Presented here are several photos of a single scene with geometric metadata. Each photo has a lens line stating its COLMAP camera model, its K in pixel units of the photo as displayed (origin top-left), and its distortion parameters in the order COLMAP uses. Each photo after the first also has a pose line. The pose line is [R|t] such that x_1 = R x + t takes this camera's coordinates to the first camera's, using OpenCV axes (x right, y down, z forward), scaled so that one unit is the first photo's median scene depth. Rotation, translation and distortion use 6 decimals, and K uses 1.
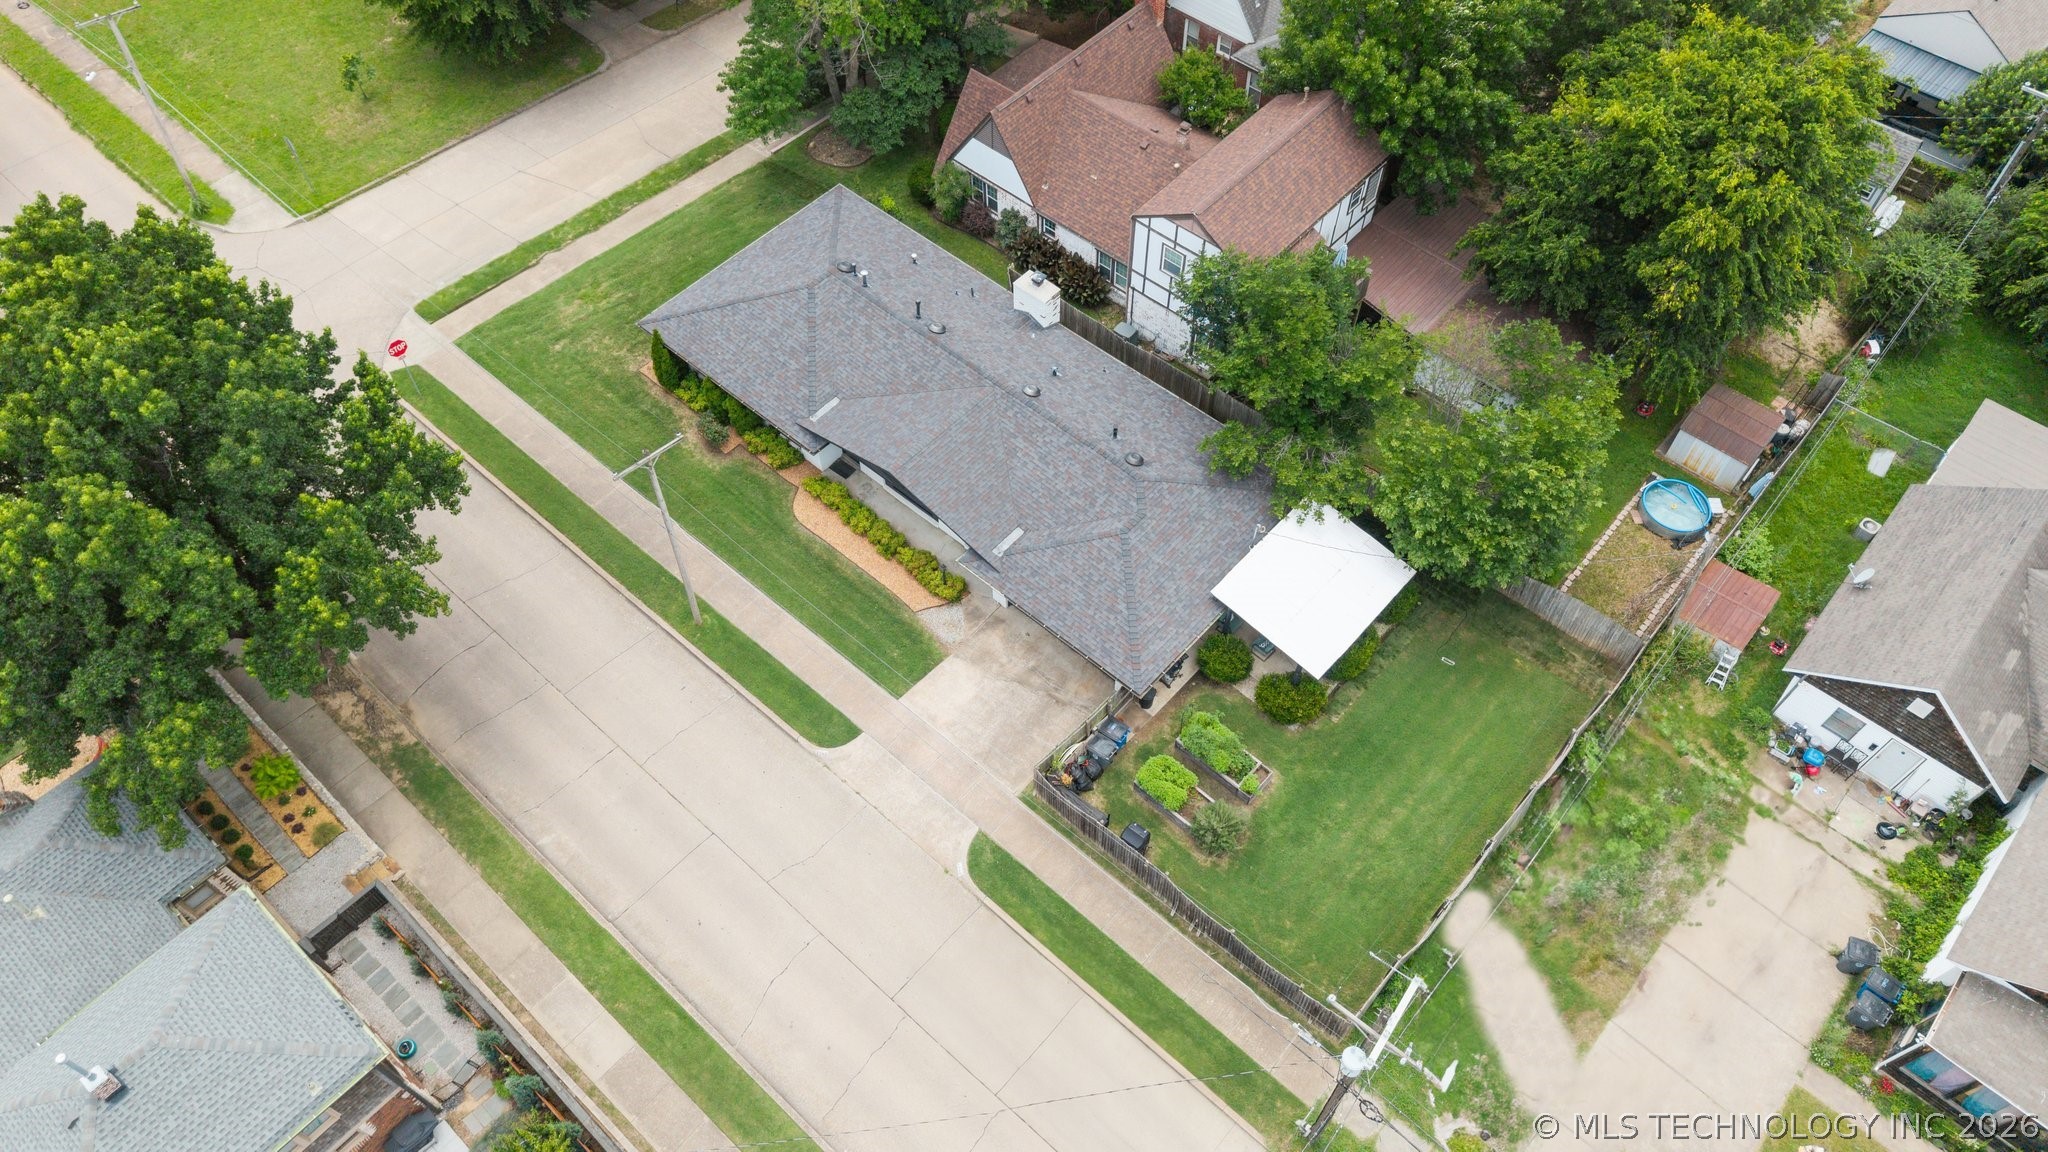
lens RADIAL K [[1360.0, 0, 1024.0], [0, 1360.0, 576.0], [0, 0, 1]] dist [0.023559, -0.039497]
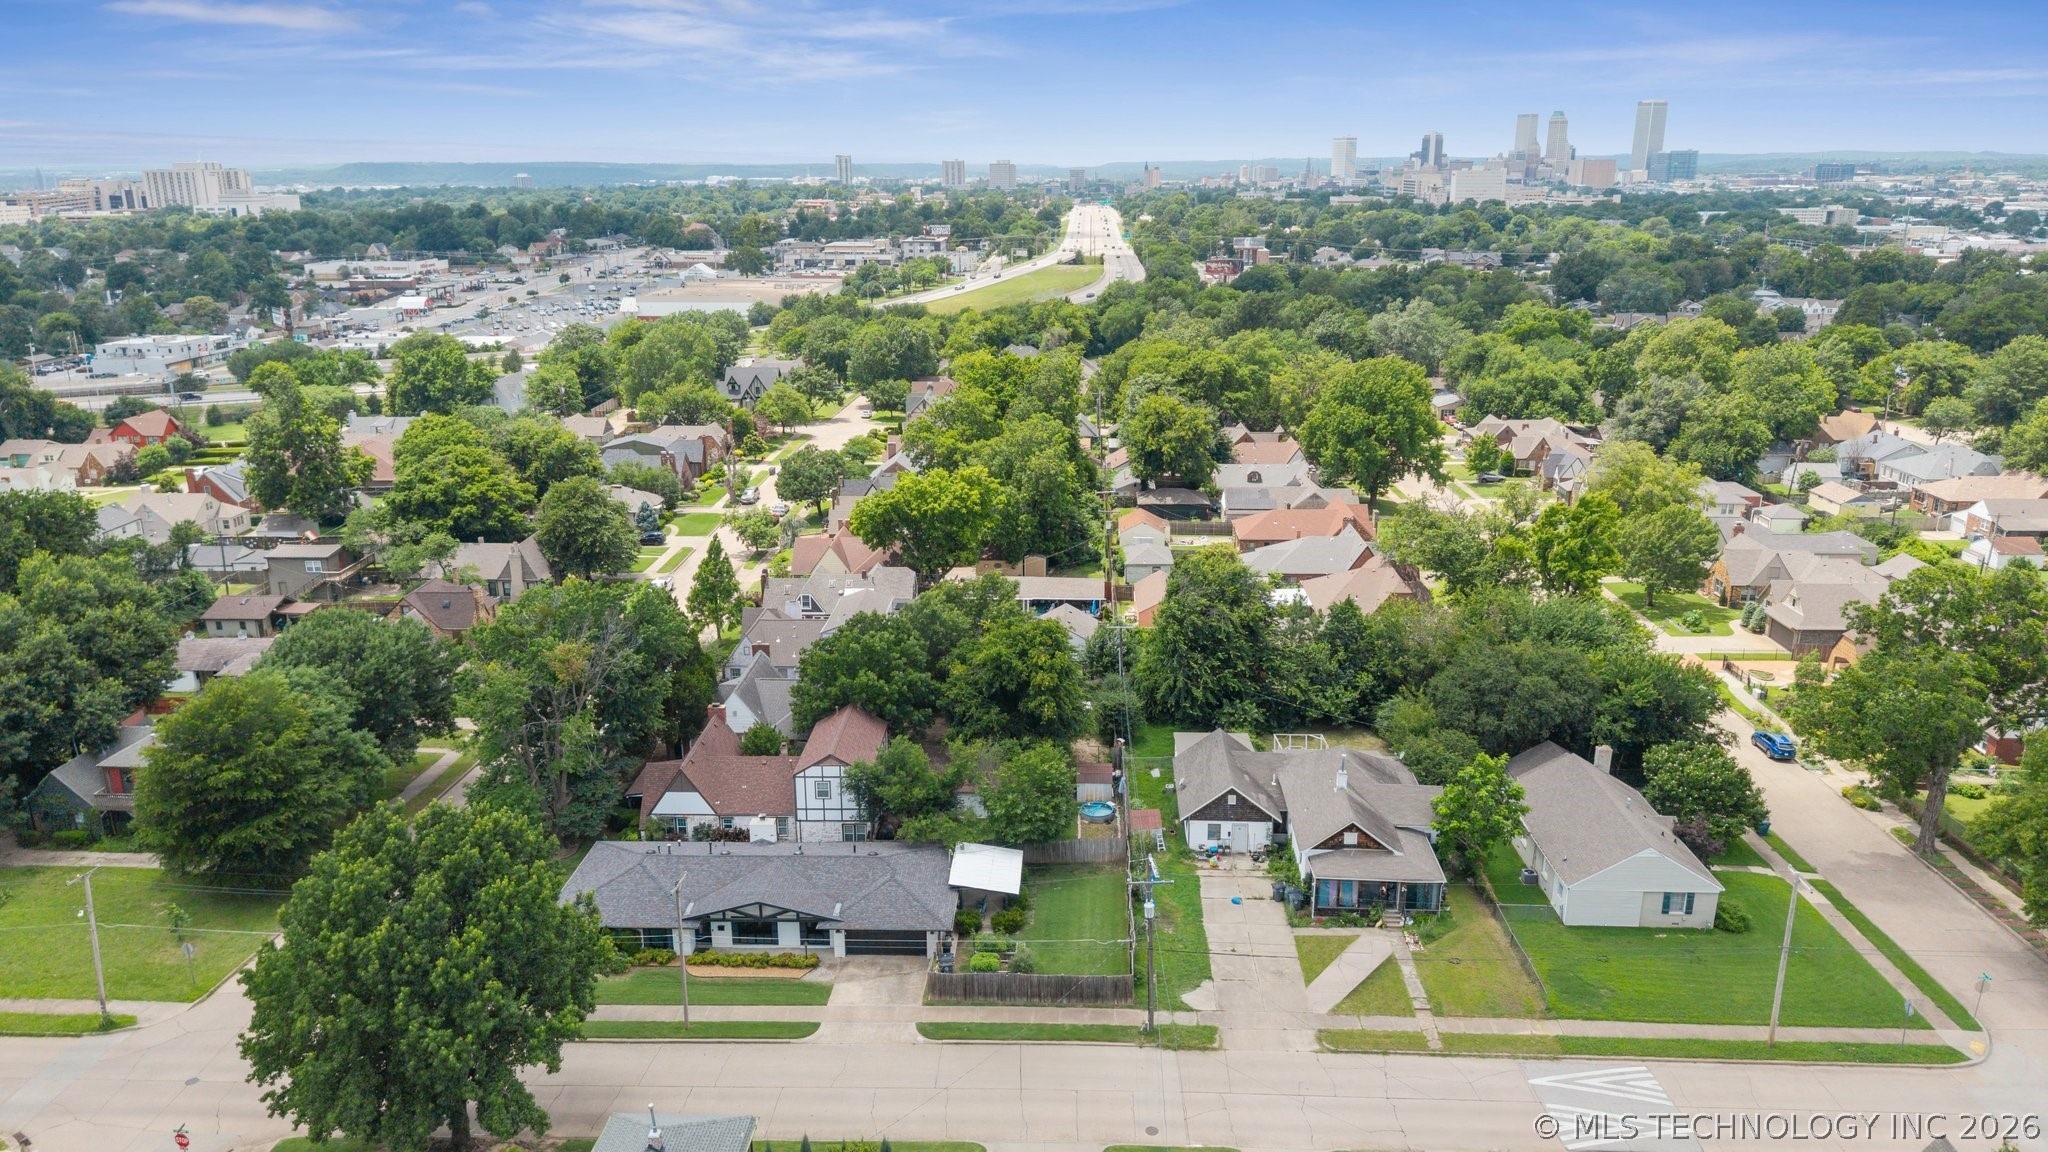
lens RADIAL K [[1360.0, 0, 1024.0], [0, 1360.0, 576.0], [0, 0, 1]] dist [0.023559, -0.039497]
pose [[0.771516, -0.179010, 0.610507, -0.826697], [0.523687, 0.723591, -0.449631, 0.583911], [-0.361269, 0.666612, 0.652007, -0.545350]]
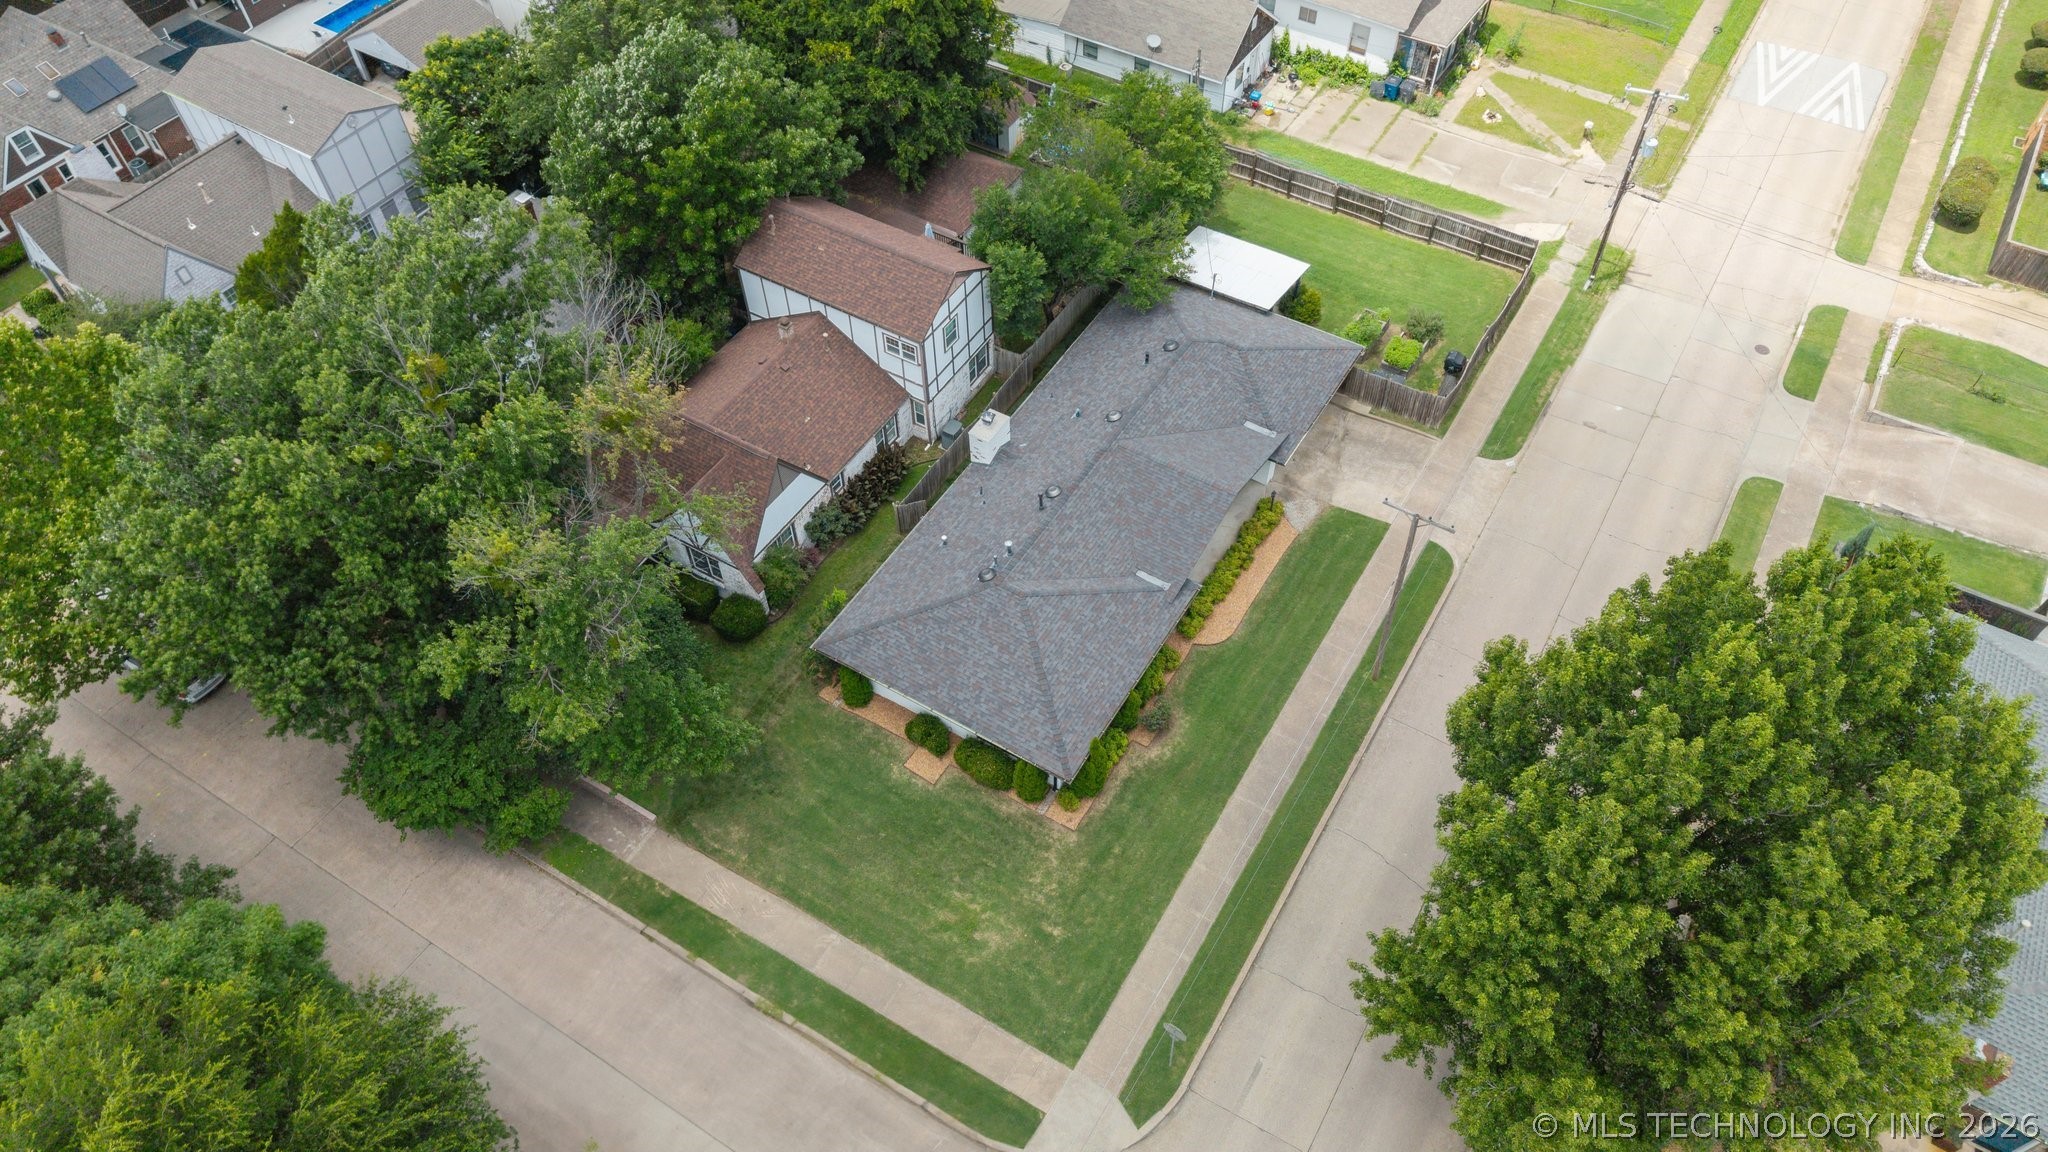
lens RADIAL K [[1472.1, 0, 1024.0], [0, 1472.1, 576.0], [0, 0, 1]] dist [0.033630, -0.052531]
pose [[-0.184548, -0.749197, 0.636118, -0.870777], [0.812838, 0.247487, 0.527299, -0.822719], [-0.552481, 0.614373, 0.563303, 0.464470]]
